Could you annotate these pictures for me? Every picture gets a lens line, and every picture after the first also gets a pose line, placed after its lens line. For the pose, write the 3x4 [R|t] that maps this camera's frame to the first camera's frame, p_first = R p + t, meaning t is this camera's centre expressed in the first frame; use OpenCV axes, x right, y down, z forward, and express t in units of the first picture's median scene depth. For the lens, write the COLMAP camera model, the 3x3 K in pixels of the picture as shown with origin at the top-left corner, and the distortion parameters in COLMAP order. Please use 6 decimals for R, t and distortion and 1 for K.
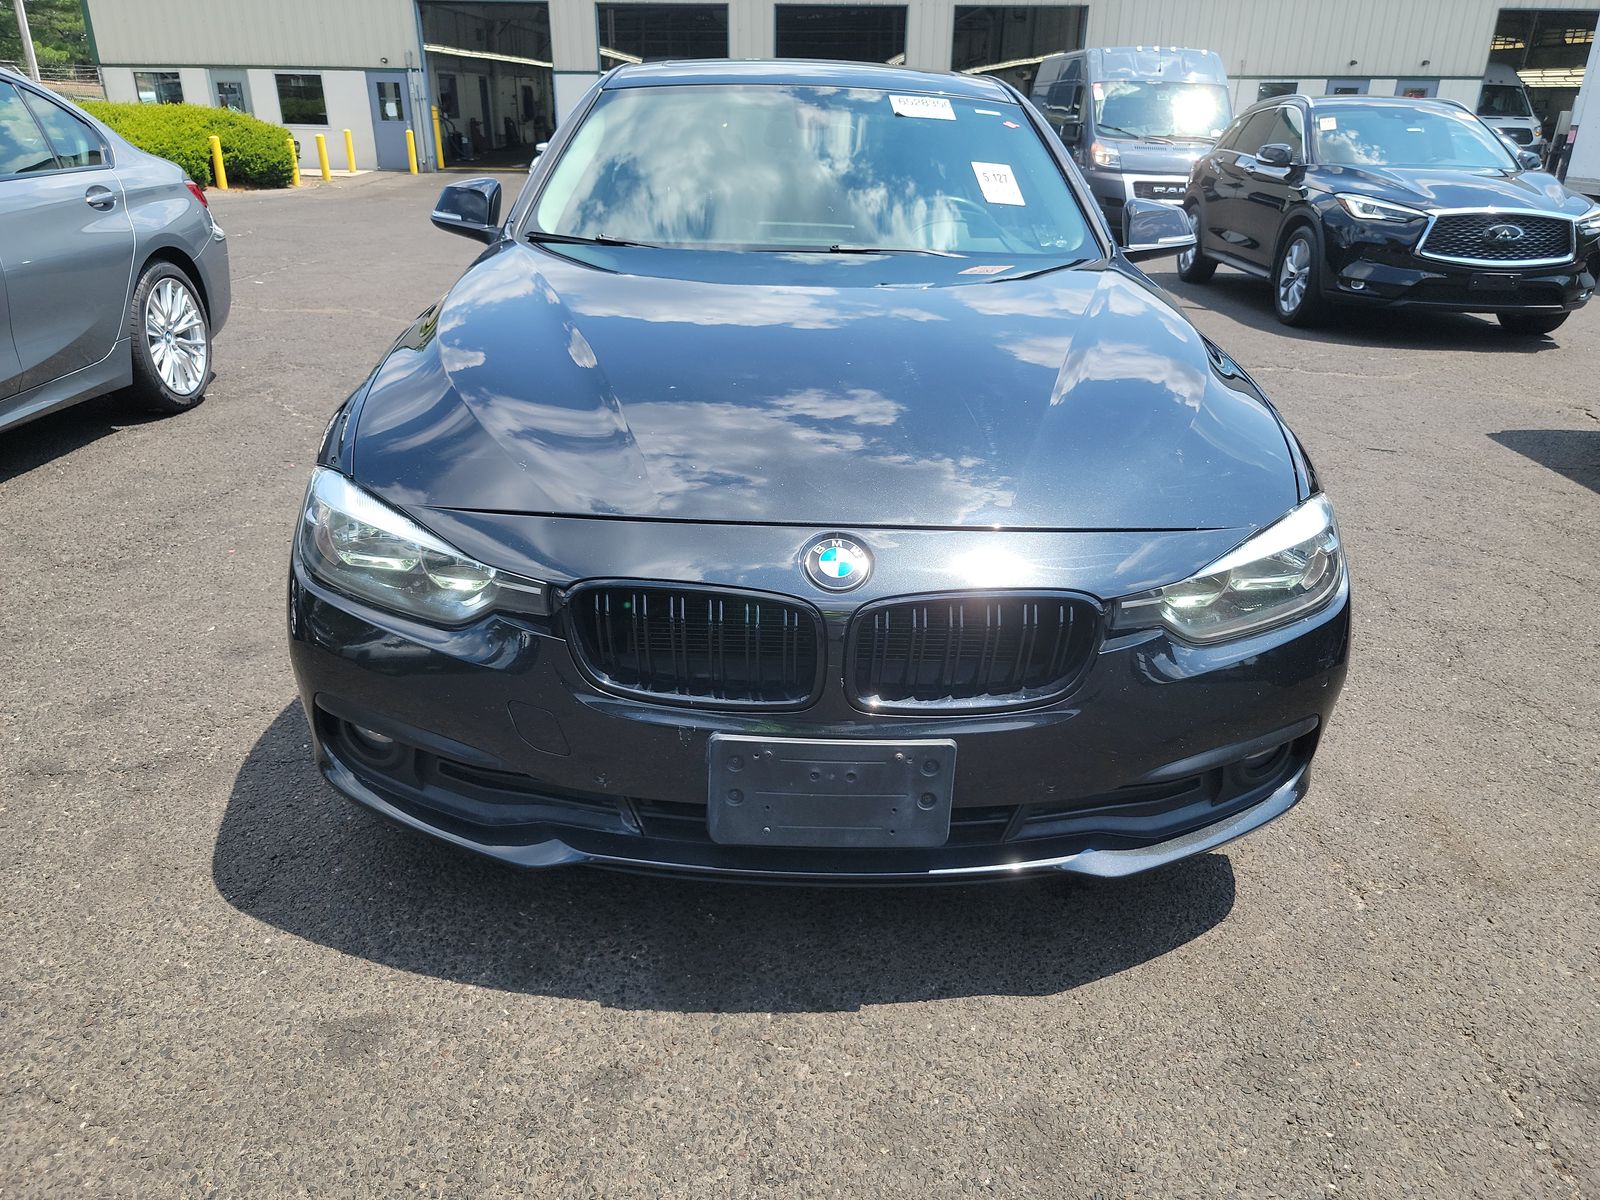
lens RADIAL K [[1183.2, 0, 803.3], [0, 1183.2, 609.9], [0, 0, 1]] dist [0.044788, -0.046609]
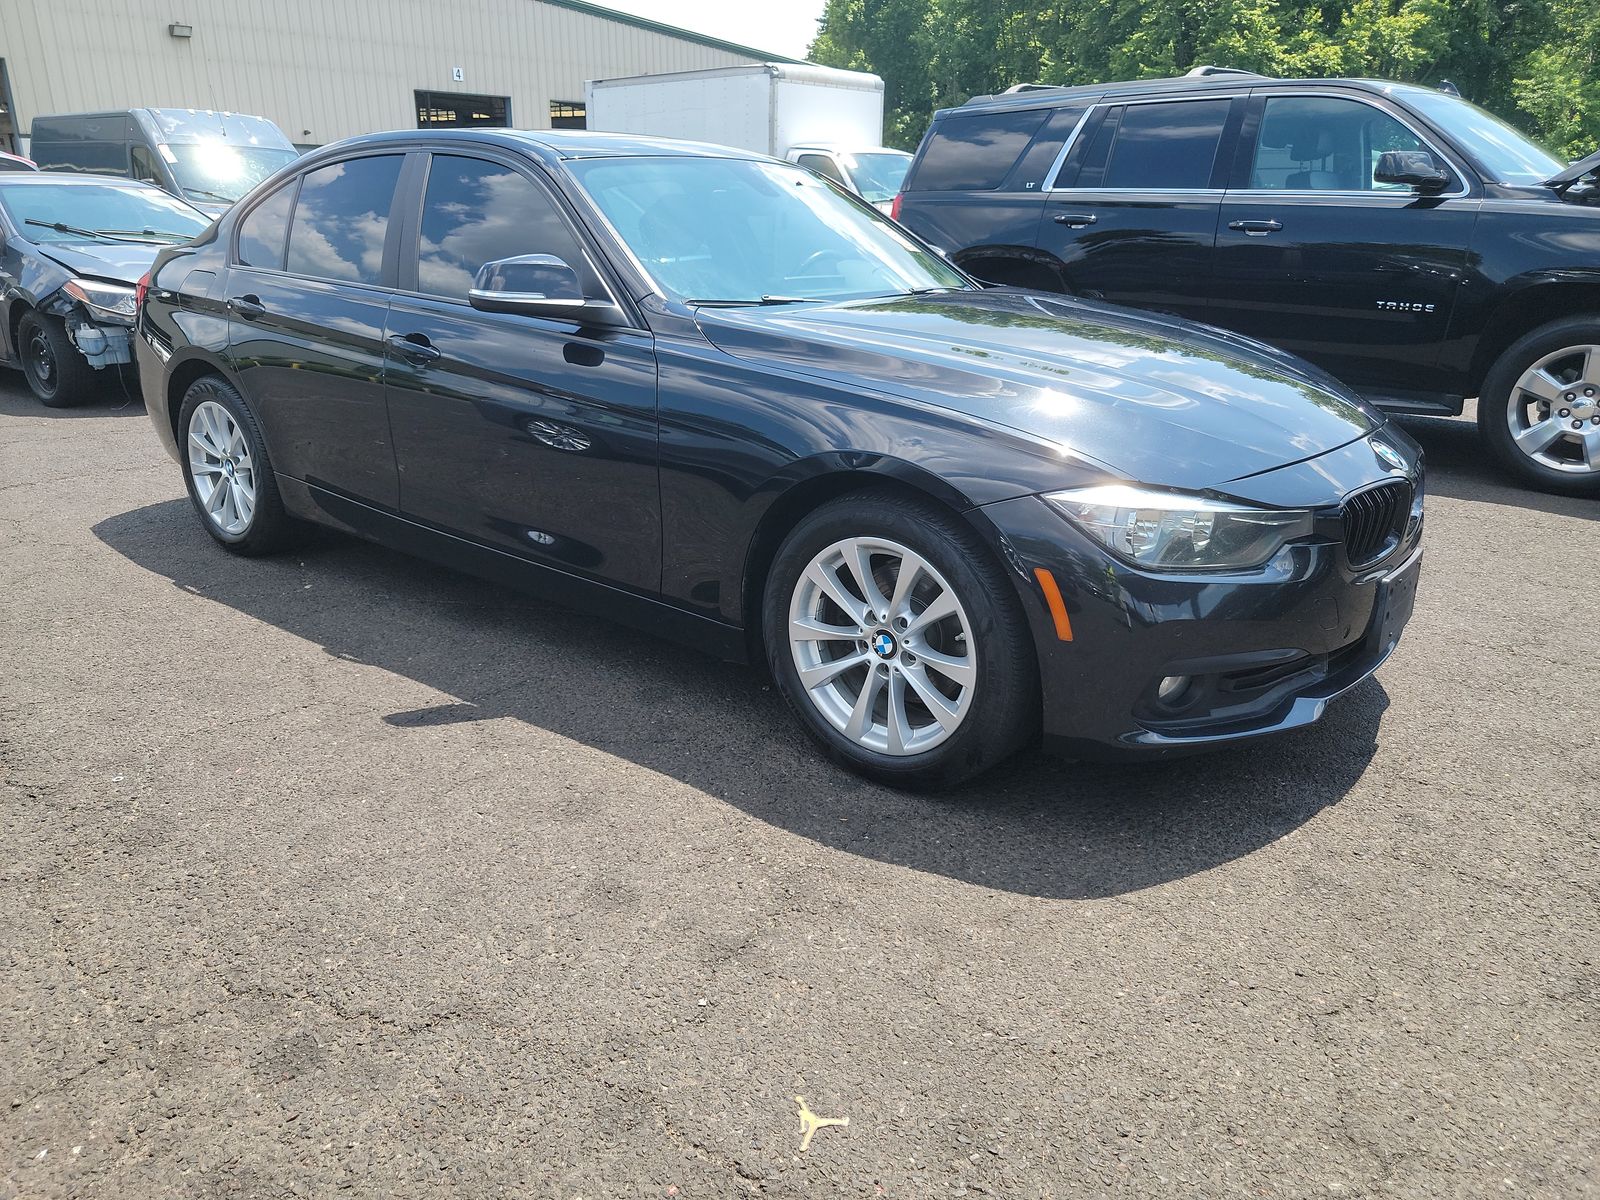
lens RADIAL K [[1183.2, 0, 803.3], [0, 1183.2, 609.9], [0, 0, 1]] dist [0.044788, -0.046609]
pose [[0.602711, -0.267062, 0.751942, -1.487322], [0.302441, 0.948477, 0.094445, -0.199795], [-0.738423, 0.170495, 0.652428, 0.481877]]
